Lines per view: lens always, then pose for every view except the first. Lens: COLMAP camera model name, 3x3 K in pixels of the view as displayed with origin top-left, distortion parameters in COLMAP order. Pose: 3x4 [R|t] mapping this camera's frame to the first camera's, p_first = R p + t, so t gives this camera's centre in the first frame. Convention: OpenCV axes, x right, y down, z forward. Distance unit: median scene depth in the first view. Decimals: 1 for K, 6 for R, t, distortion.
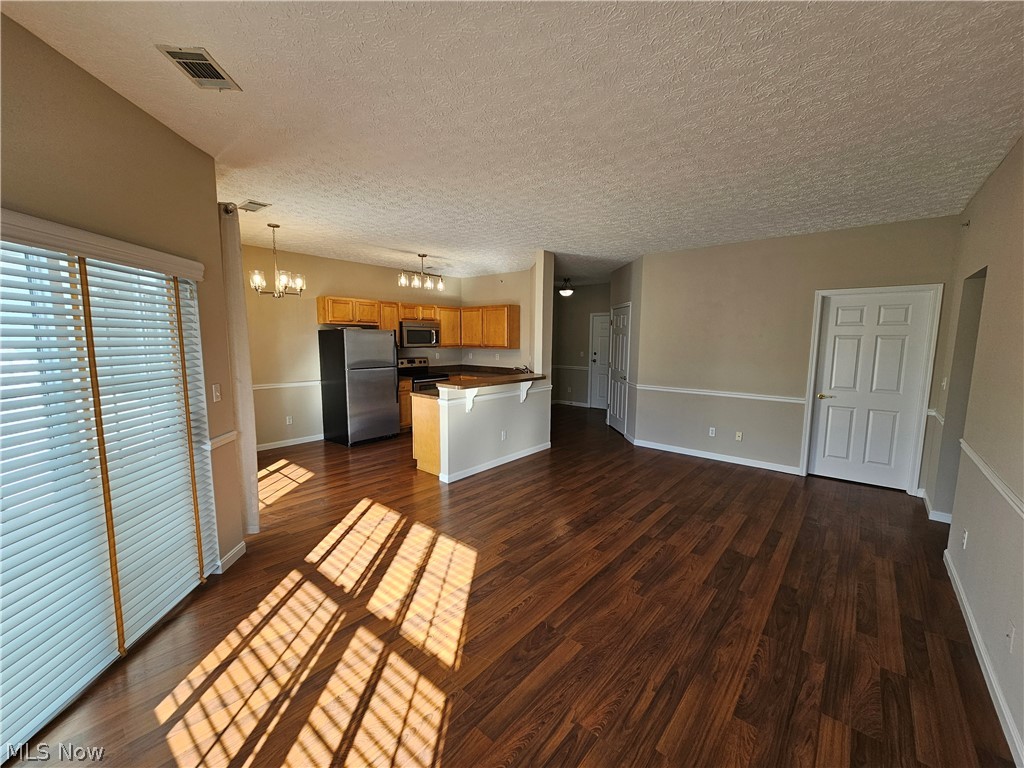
lens RADIAL K [[416.7, 0, 516.4], [0, 416.7, 383.1], [0, 0, 1]] dist [0.002251, -0.000429]
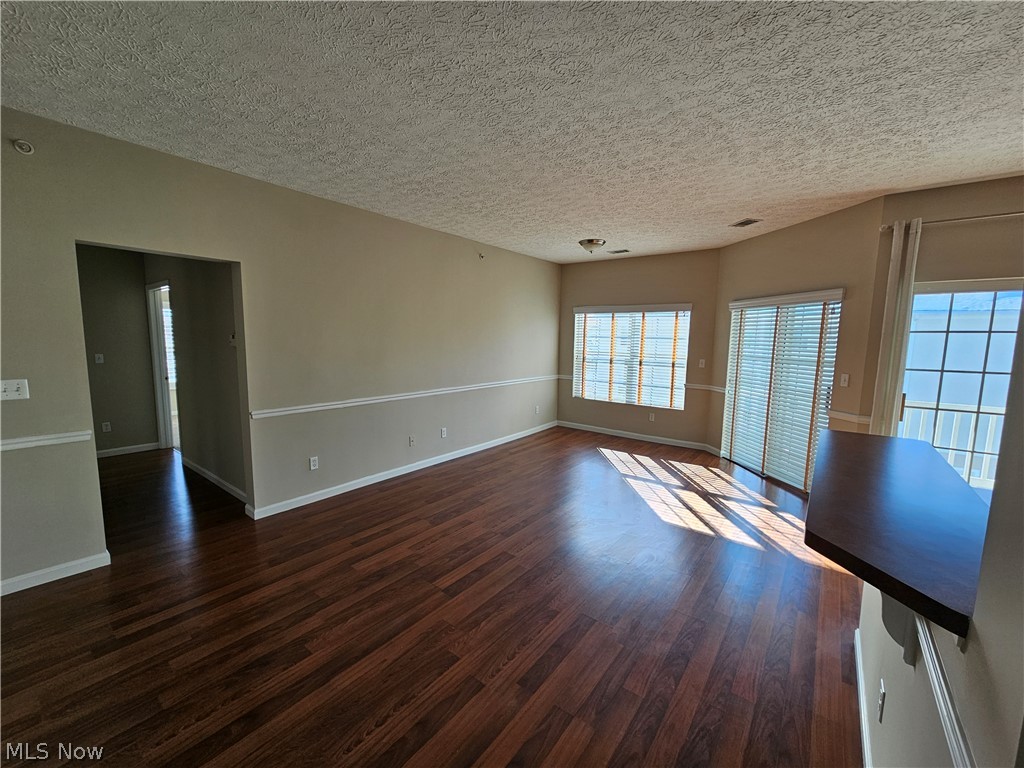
lens RADIAL K [[416.7, 0, 511.1], [0, 416.7, 384.8], [0, 0, 1]] dist [0.002251, -0.000429]
pose [[-0.998881, -0.023062, -0.041282, 0.412226], [-0.031648, 0.974698, 0.221274, -0.219726], [0.035135, 0.222333, -0.974337, 2.207977]]
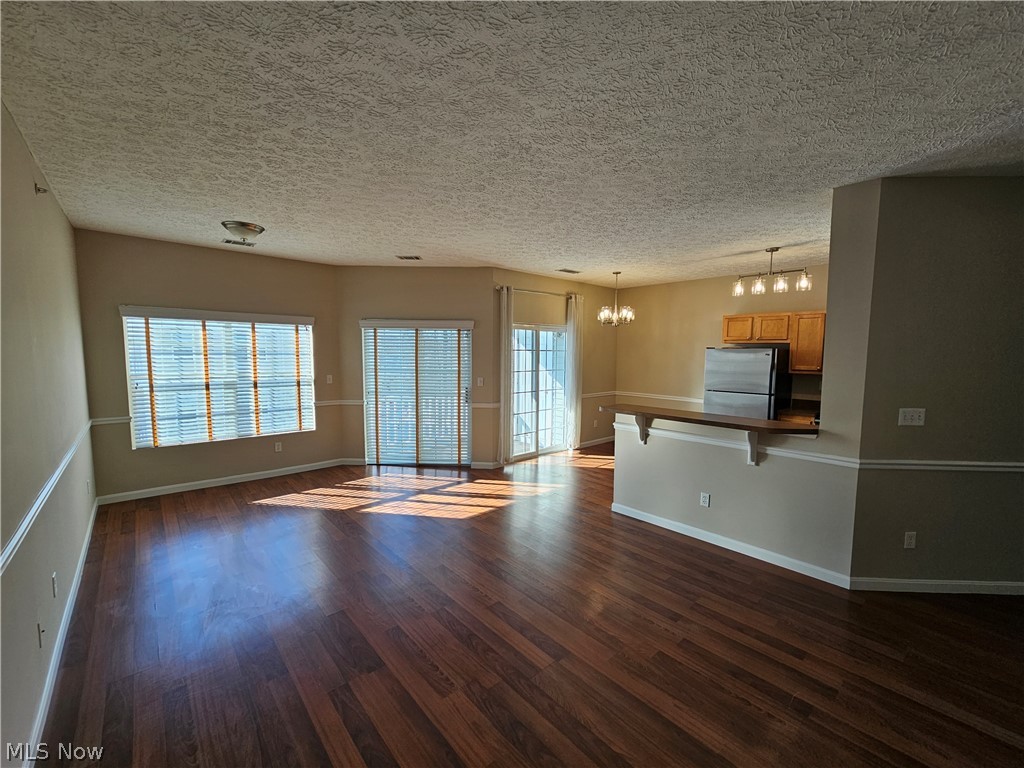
lens RADIAL K [[416.7, 0, 516.7], [0, 416.7, 385.6], [0, 0, 1]] dist [0.002251, -0.000429]
pose [[-0.139531, 0.067664, -0.987903, 1.244307], [-0.118228, 0.989388, 0.084464, -0.146991], [0.983134, 0.128583, -0.130051, 1.396891]]
